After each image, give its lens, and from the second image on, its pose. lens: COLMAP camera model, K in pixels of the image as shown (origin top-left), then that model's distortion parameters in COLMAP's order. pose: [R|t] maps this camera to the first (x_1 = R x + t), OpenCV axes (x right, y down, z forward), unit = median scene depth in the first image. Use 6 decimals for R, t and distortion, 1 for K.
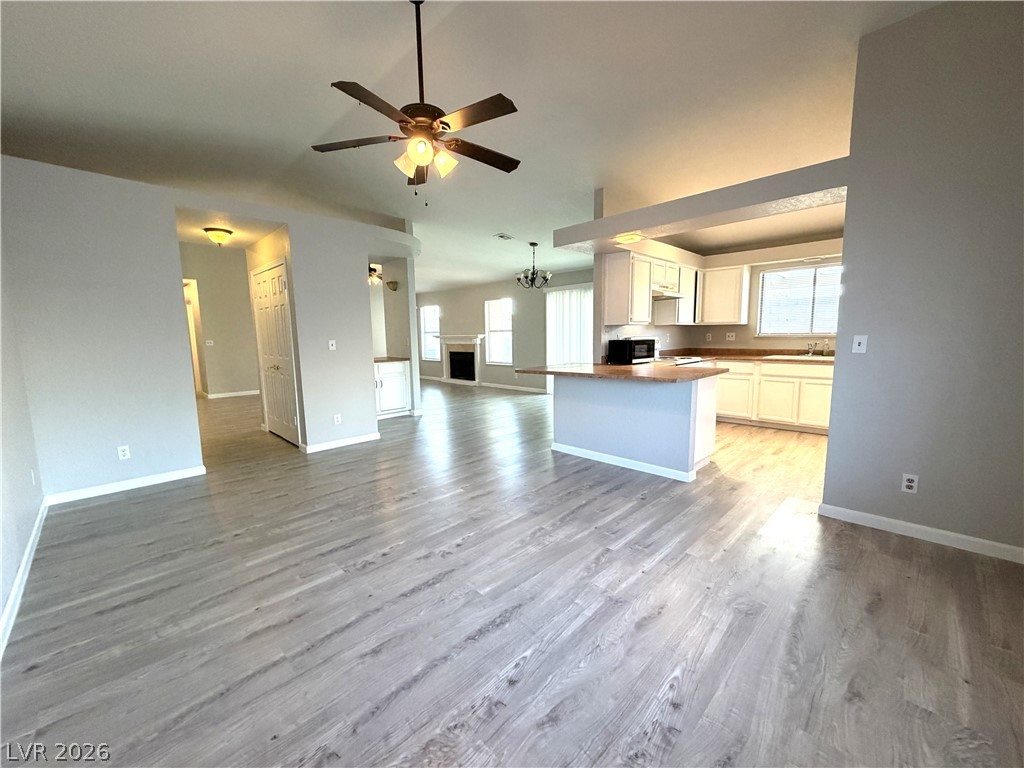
lens RADIAL K [[413.4, 0, 512.0], [0, 413.4, 384.0], [0, 0, 1]] dist [-0.000220, -0.000067]
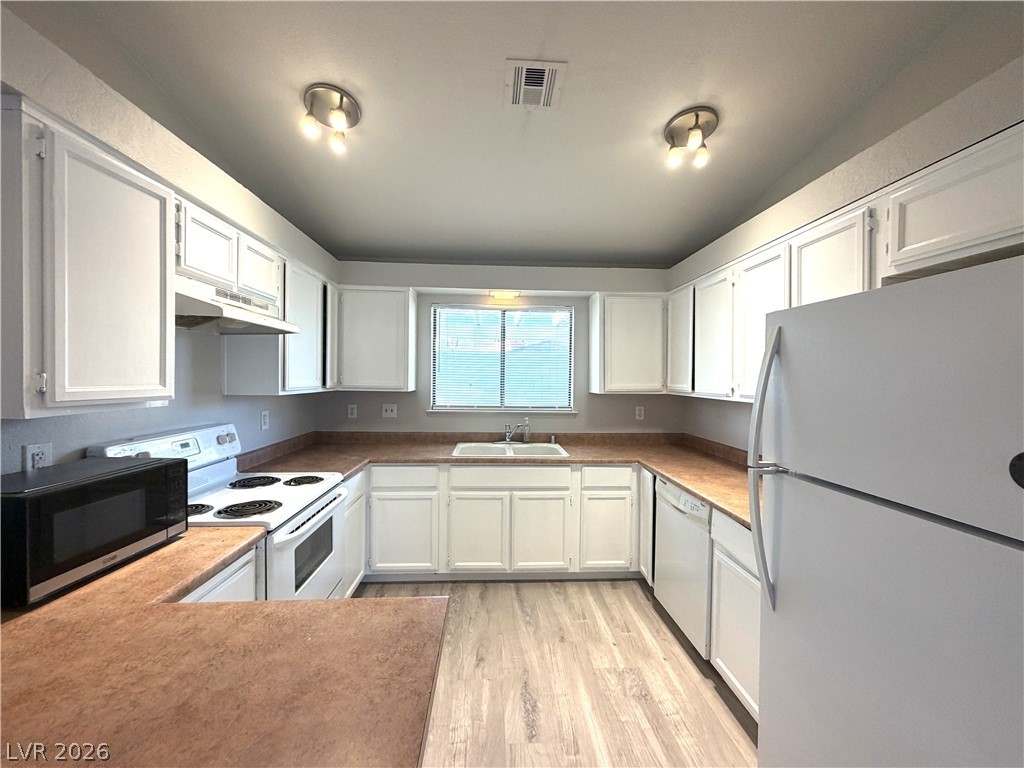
lens RADIAL K [[413.4, 0, 512.0], [0, 413.4, 384.0], [0, 0, 1]] dist [-0.000220, -0.000067]
pose [[0.674448, 0.010619, 0.738246, 0.240392], [0.066604, 0.994945, -0.075159, -0.104501], [-0.735313, 0.099861, 0.670331, 0.530746]]
